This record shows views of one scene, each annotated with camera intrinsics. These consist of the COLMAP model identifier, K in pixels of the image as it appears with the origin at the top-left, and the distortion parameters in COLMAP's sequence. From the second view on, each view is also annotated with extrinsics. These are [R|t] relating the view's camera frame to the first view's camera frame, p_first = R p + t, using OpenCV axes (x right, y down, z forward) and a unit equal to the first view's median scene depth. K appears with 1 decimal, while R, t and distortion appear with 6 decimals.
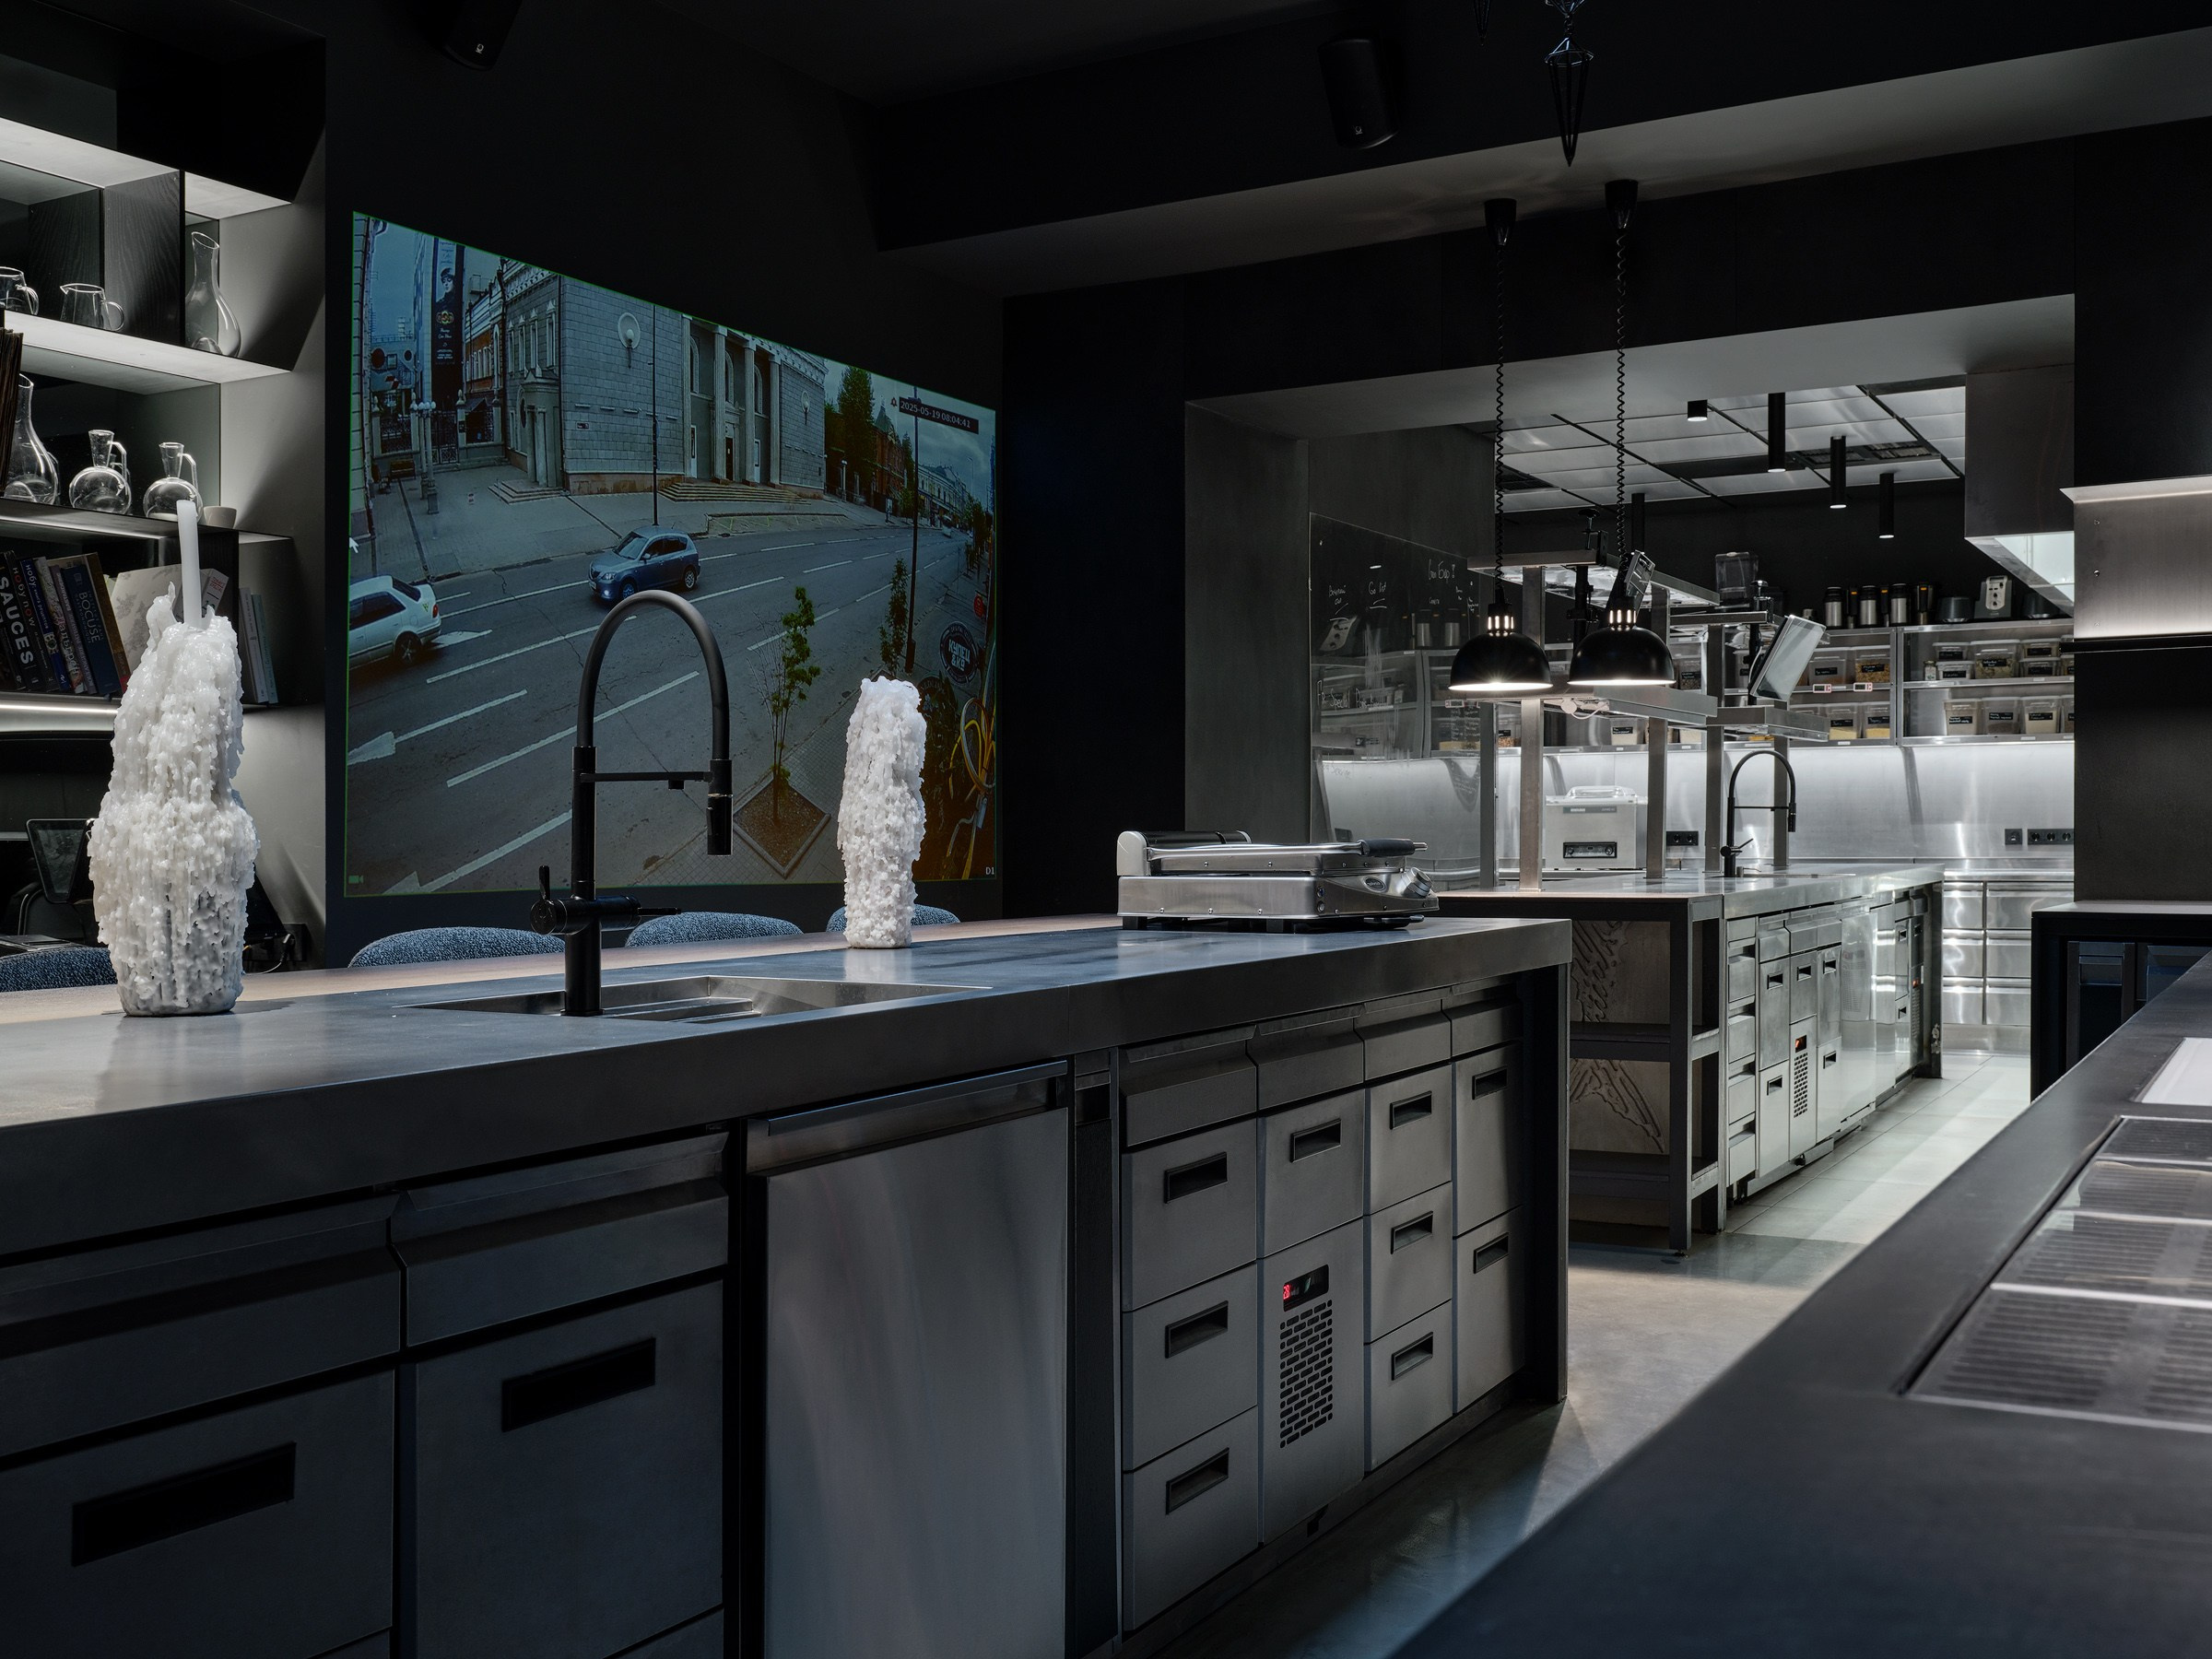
lens RADIAL K [[2235.8, 0, 1117.8], [0, 2235.8, 790.6], [0, 0, 1]] dist [-0.004382, 0.000000]
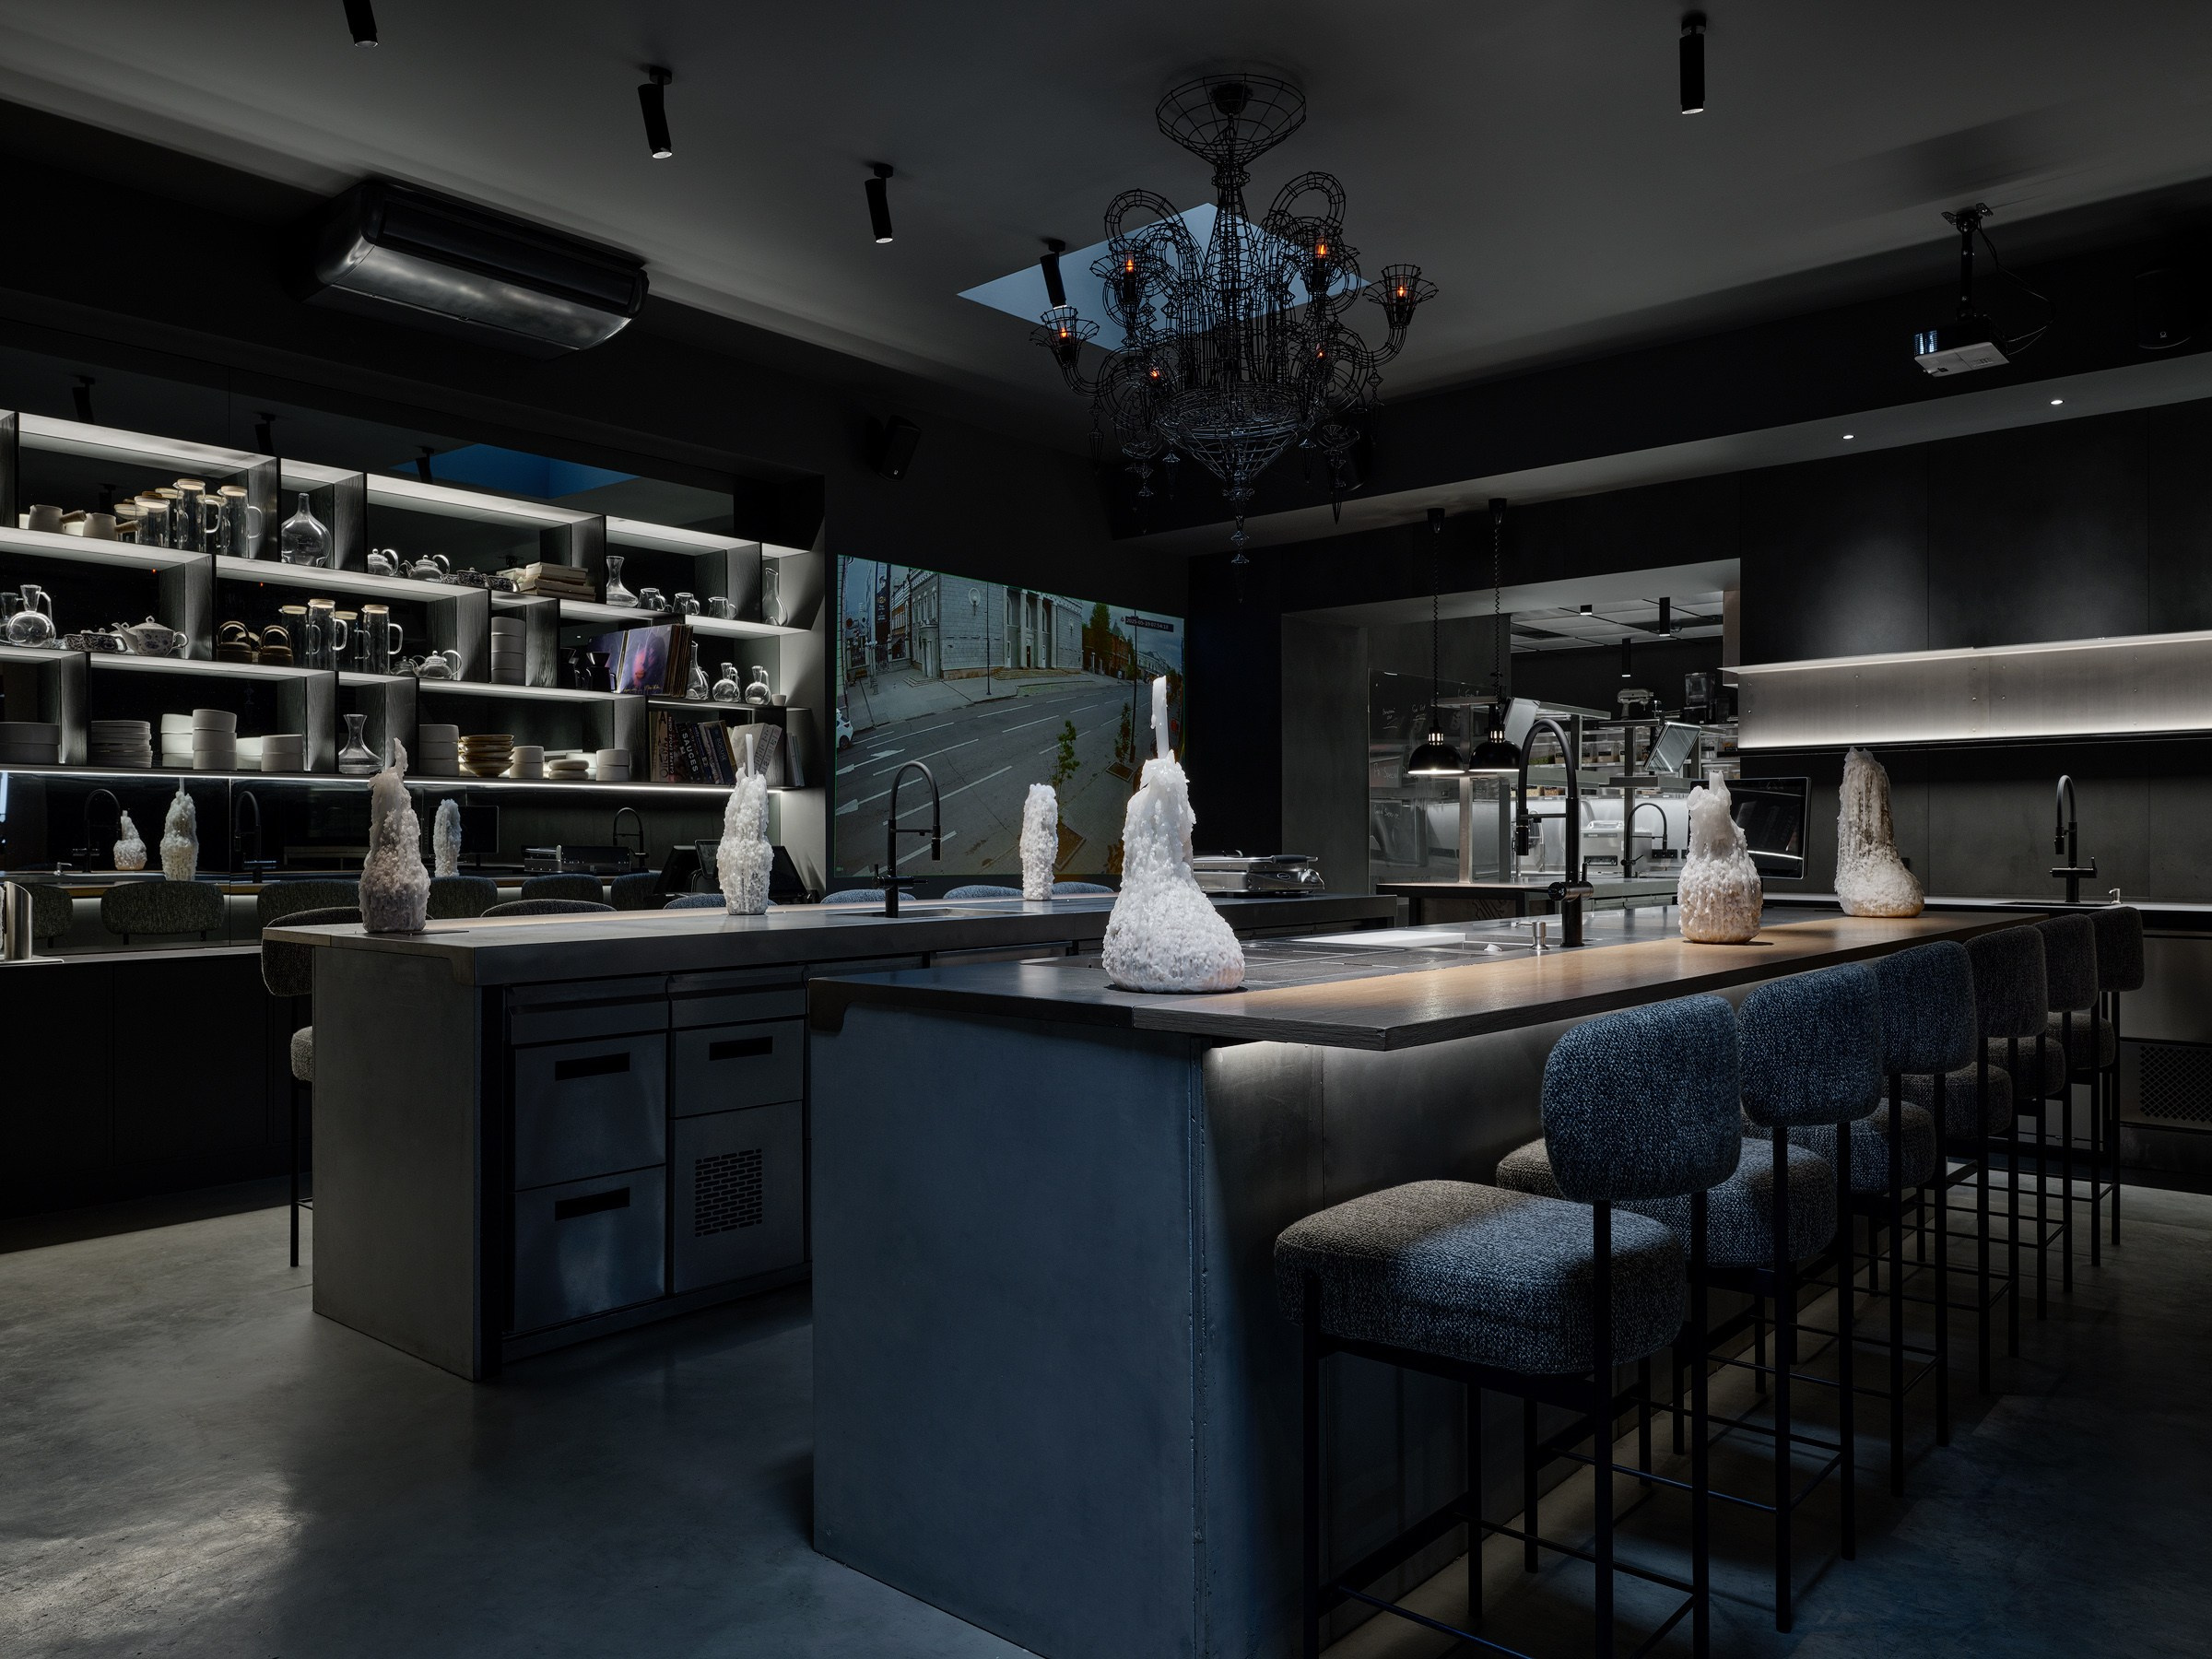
lens RADIAL K [[1581.9, 0, 1105.4], [0, 1581.9, 840.6], [0, 0, 1]] dist [0.022621, -0.011294]
pose [[0.980142, 0.007197, -0.198167, 0.189634], [-0.003585, 0.999821, 0.018577, -0.014993], [0.198265, -0.017498, 0.979992, -0.392618]]
